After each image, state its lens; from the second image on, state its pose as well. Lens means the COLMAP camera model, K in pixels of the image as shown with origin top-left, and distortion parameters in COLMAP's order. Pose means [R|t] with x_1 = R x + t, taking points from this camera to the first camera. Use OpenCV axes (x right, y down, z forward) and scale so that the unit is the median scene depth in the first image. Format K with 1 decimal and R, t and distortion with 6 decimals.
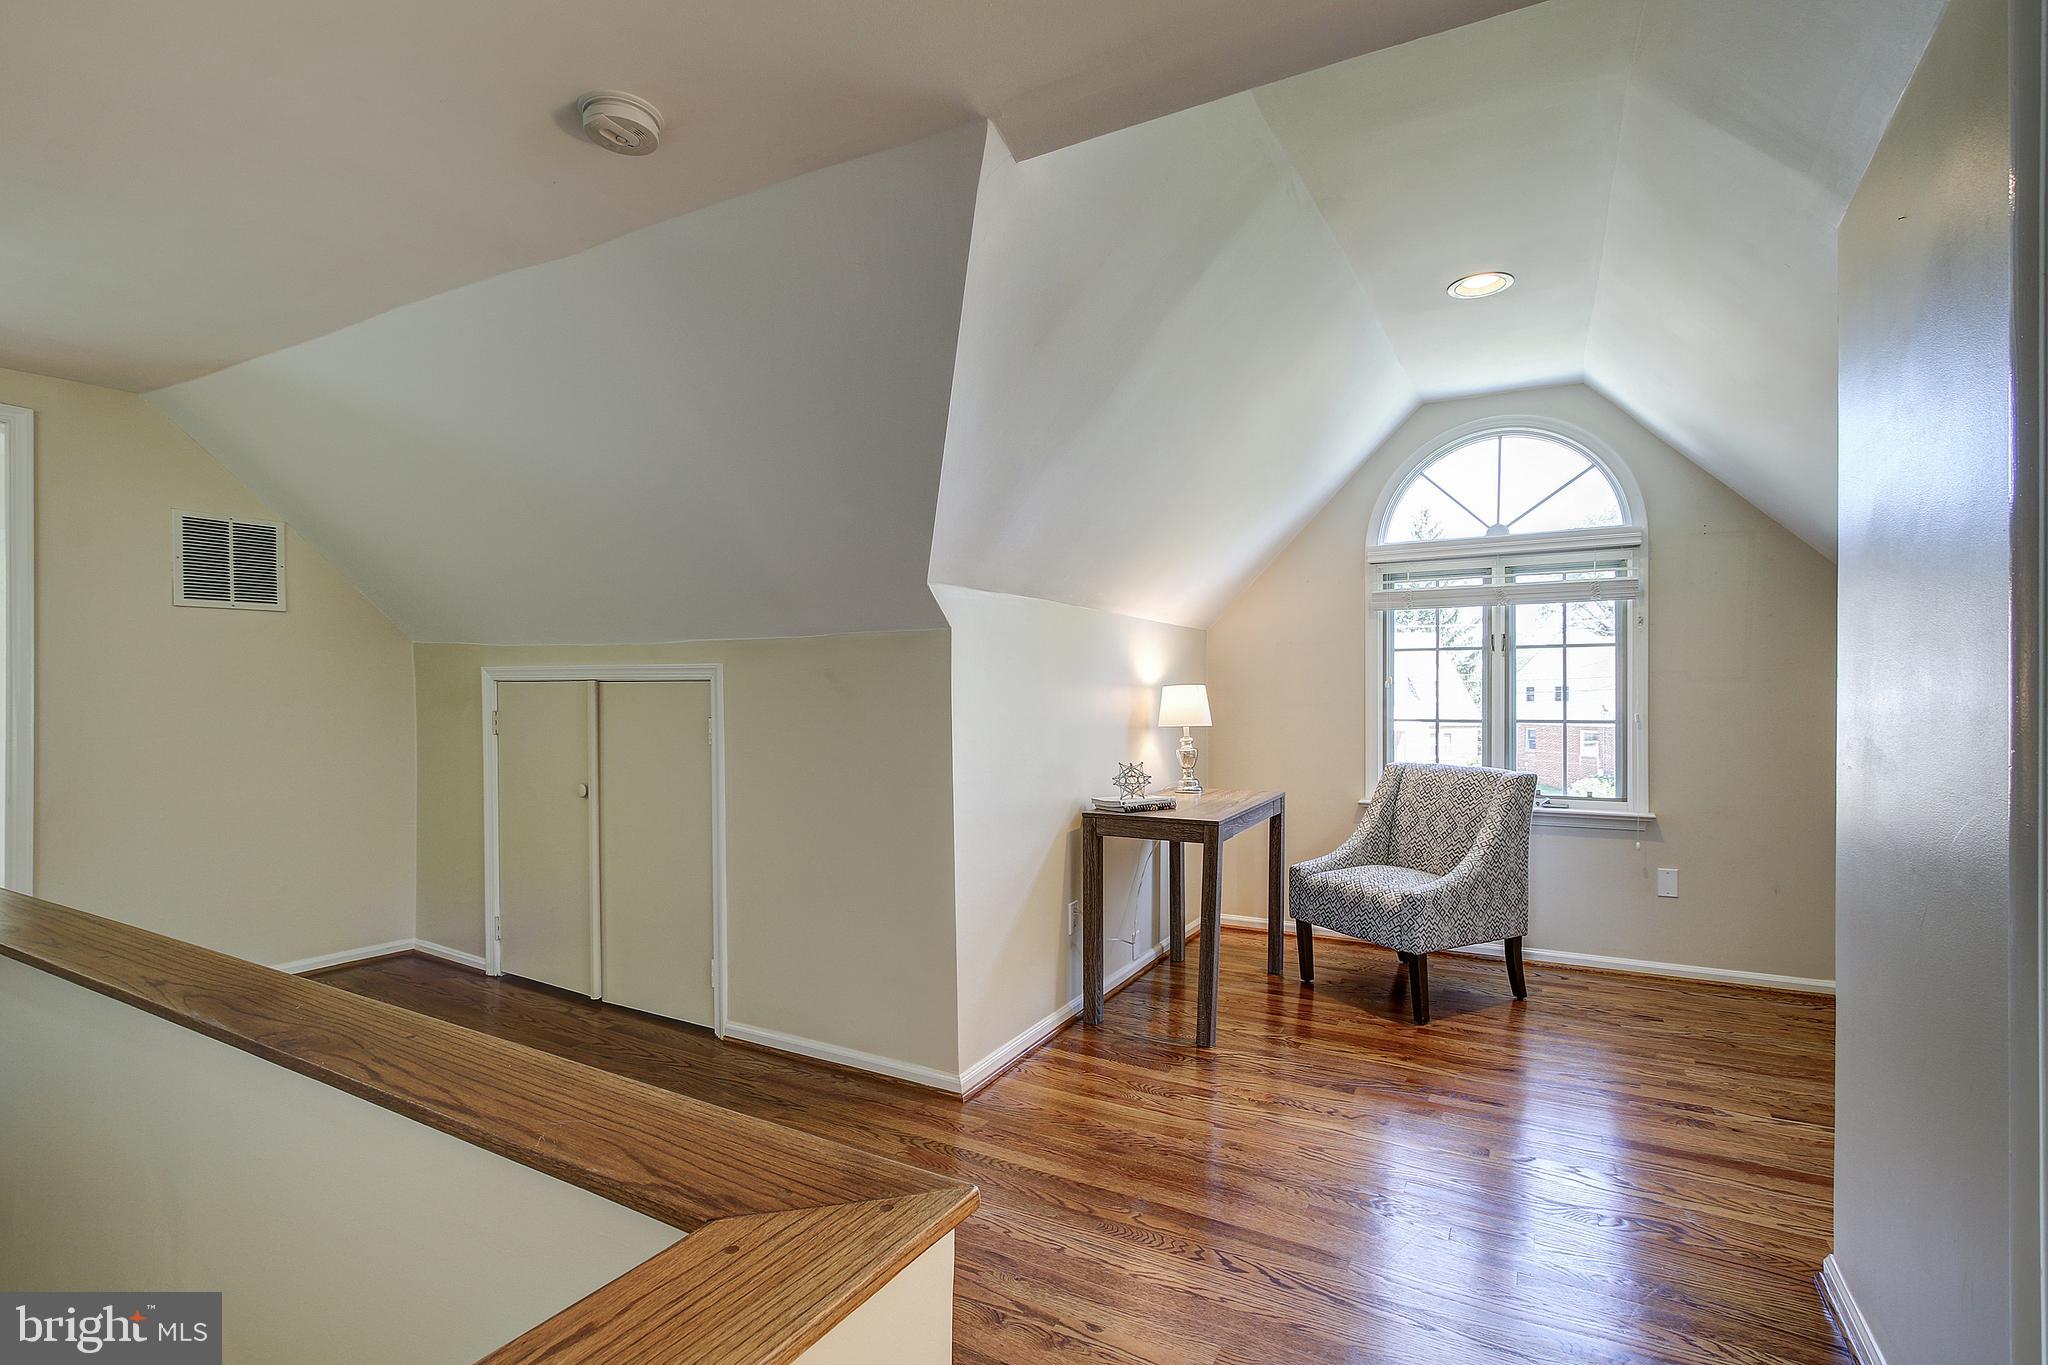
lens RADIAL K [[944.2, 0, 1029.4], [0, 944.2, 705.4], [0, 0, 1]] dist [-0.012394, 0.001541]
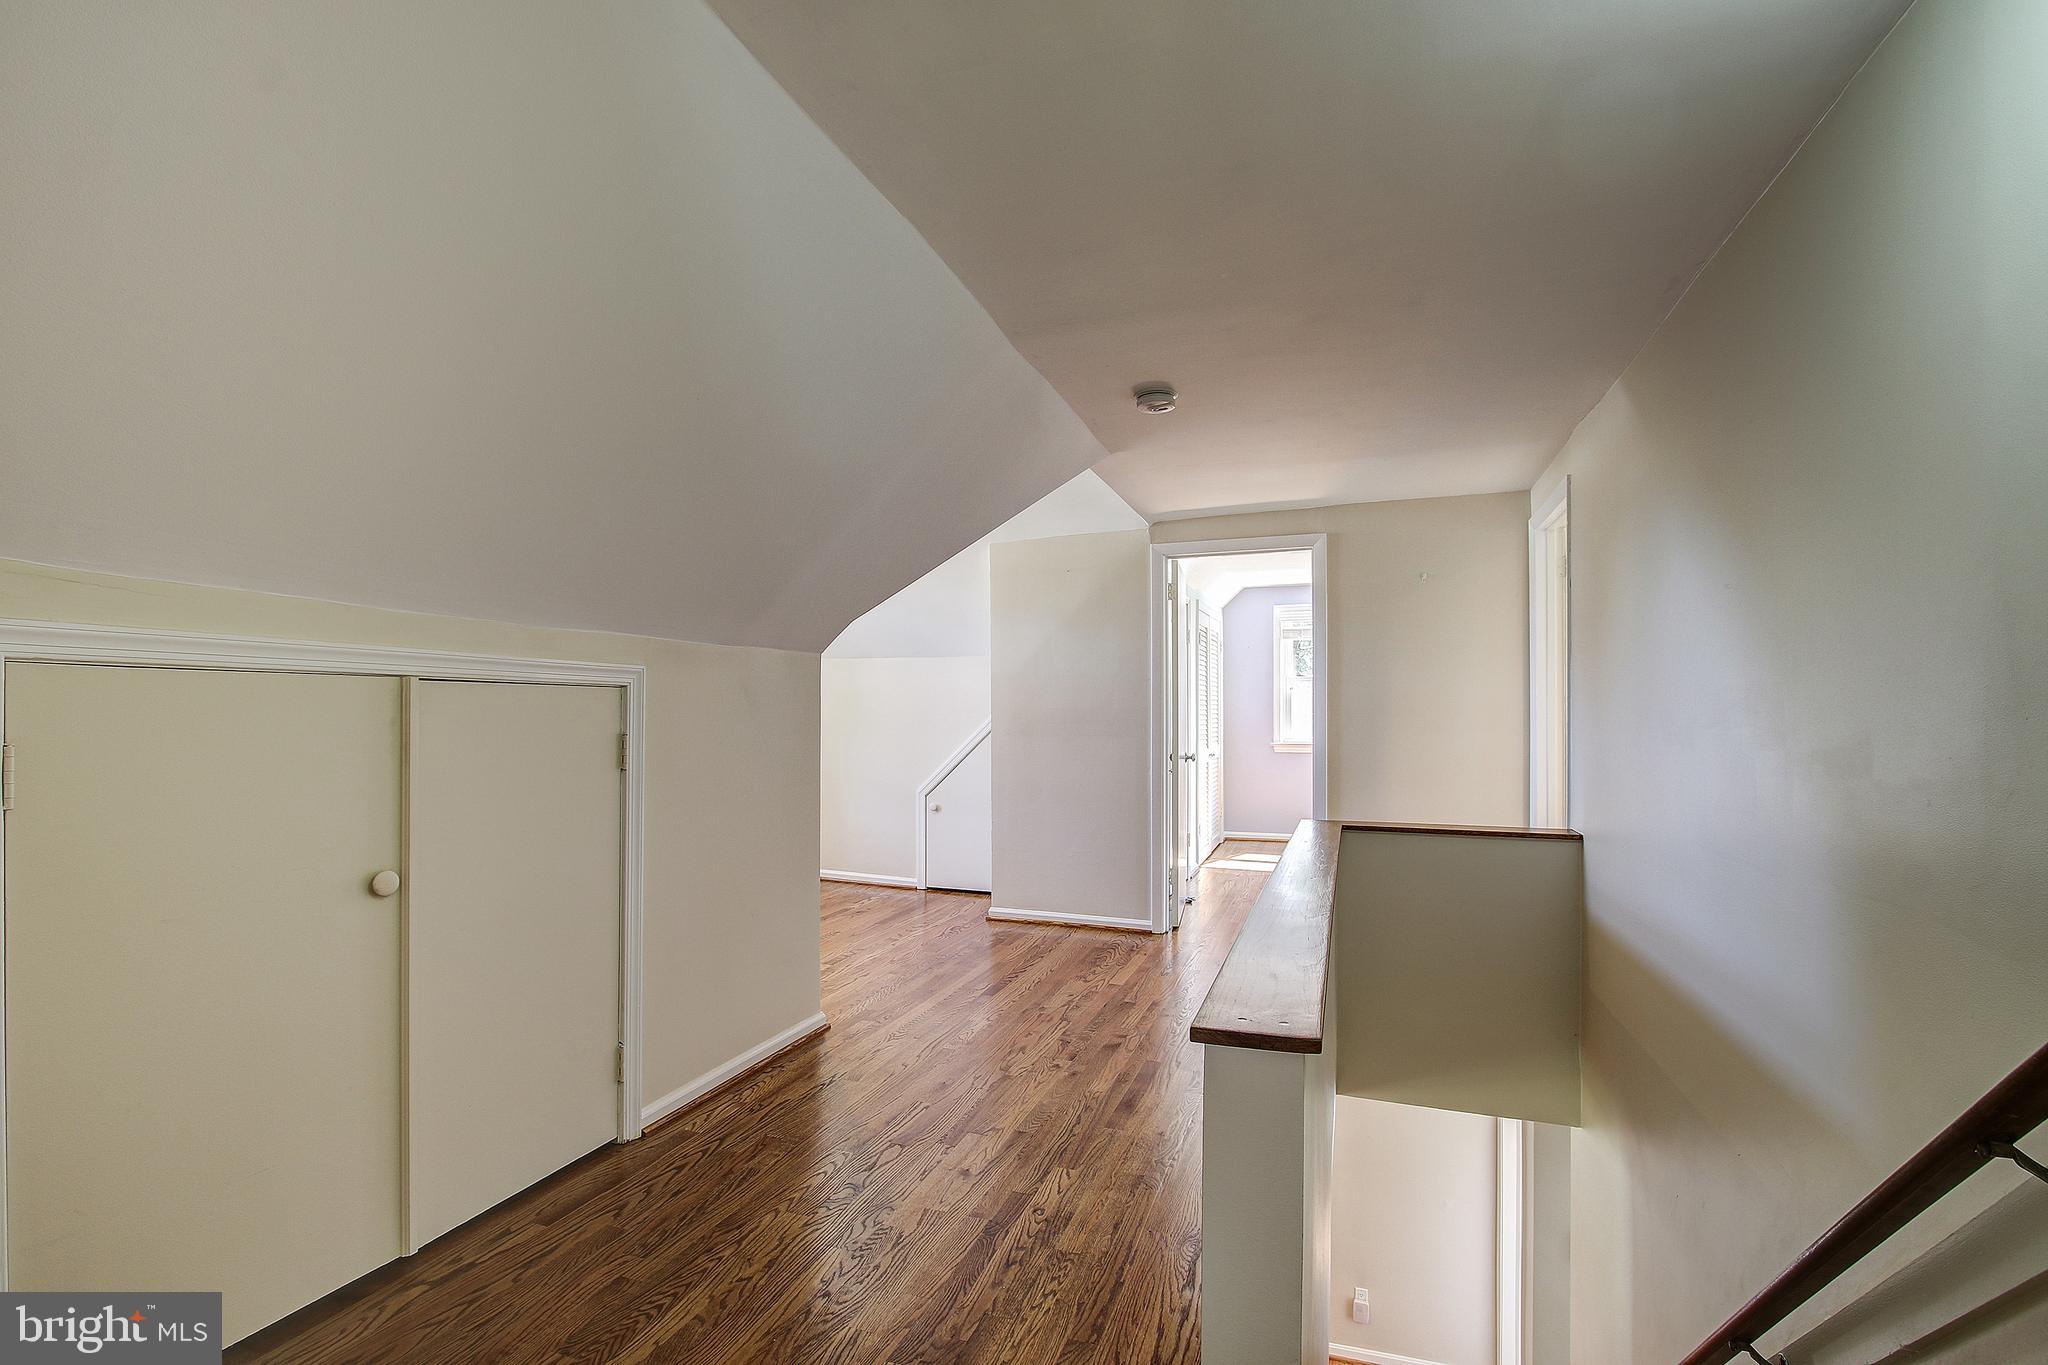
lens RADIAL K [[944.2, 0, 1029.4], [0, 944.2, 705.4], [0, 0, 1]] dist [-0.012394, 0.001541]
pose [[-0.166127, 0.006573, 0.986082, -1.159406], [0.000252, 0.999978, -0.006623, -0.005873], [-0.986104, -0.000852, -0.166125, 0.799172]]
